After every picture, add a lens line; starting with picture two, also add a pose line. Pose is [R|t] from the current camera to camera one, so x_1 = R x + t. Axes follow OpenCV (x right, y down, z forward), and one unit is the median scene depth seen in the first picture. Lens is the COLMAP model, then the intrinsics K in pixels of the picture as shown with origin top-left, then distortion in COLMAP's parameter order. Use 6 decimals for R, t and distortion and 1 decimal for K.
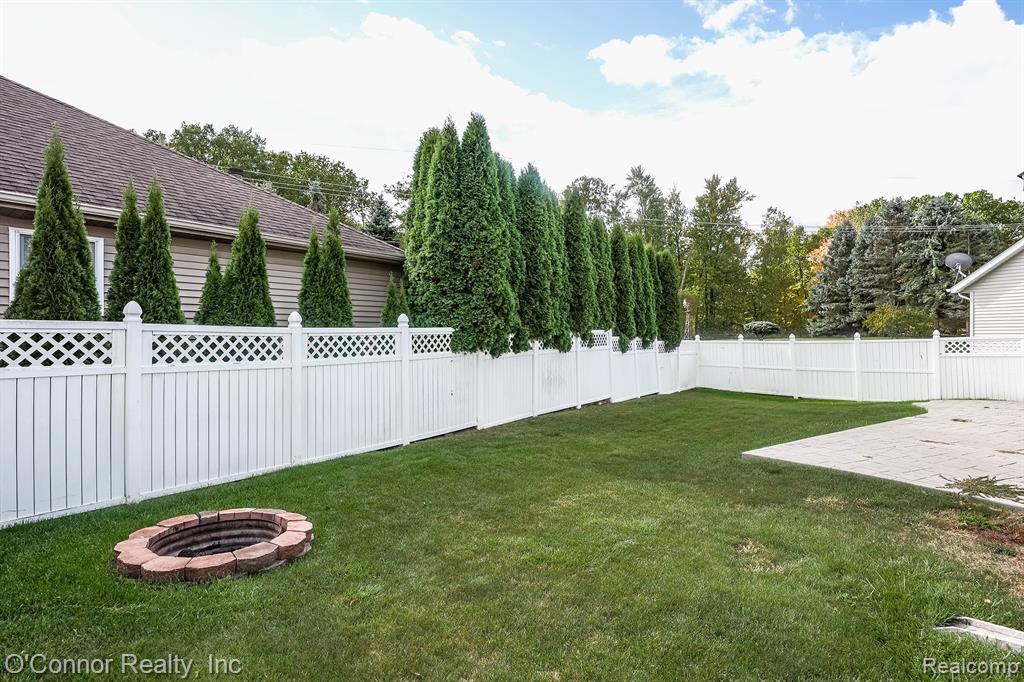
lens RADIAL K [[559.4, 0, 507.3], [0, 559.4, 337.4], [0, 0, 1]] dist [0.000733, 0.000324]
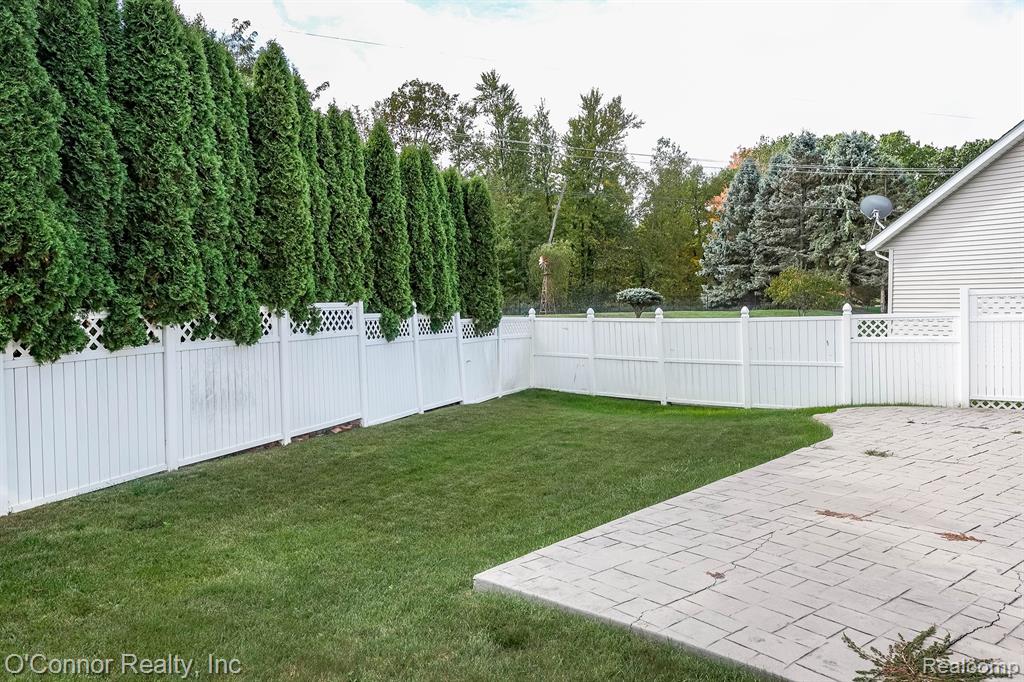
lens RADIAL K [[748.8, 0, 510.5], [0, 748.8, 339.4], [0, 0, 1]] dist [-0.000461, -0.005230]
pose [[0.973649, -0.009741, 0.227845, 0.117602], [0.000194, 0.999122, 0.041886, -0.005587], [-0.228053, -0.040738, 0.972796, 0.151538]]
